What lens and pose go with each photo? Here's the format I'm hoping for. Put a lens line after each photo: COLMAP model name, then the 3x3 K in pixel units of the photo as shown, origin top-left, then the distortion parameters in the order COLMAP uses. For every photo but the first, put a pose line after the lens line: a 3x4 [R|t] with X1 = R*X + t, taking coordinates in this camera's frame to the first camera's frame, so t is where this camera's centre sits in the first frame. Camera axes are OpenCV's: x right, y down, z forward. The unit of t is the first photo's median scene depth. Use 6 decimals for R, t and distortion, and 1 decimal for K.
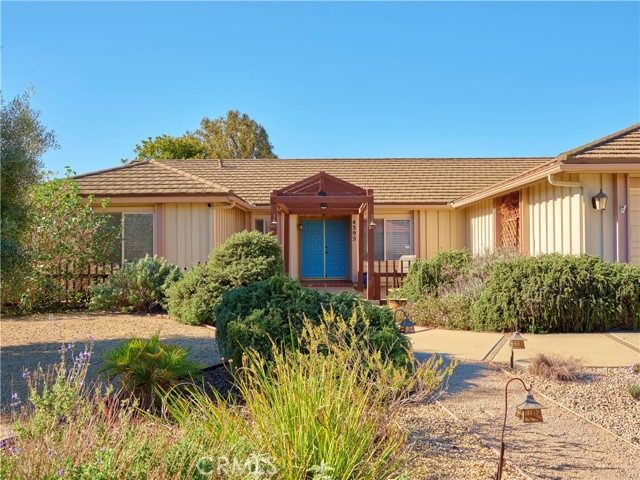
lens RADIAL K [[560.3, 0, 320.0], [0, 560.3, 240.0], [0, 0, 1]] dist [-0.002800, -0.003242]
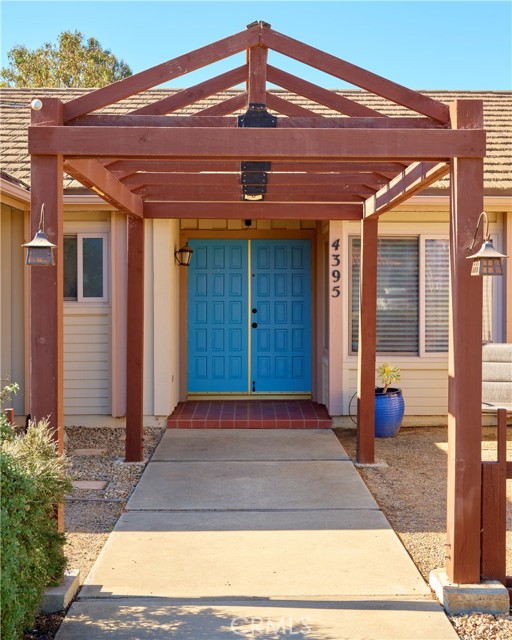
lens RADIAL K [[870.9, 0, 256.0], [0, 870.9, 320.0], [0, 0, 1]] dist [-0.009491, -0.020645]
pose [[0.999560, 0.005242, 0.029179, -0.005834], [-0.006836, 0.998474, 0.054799, -0.016146], [-0.028848, -0.054975, 0.998071, 0.521507]]
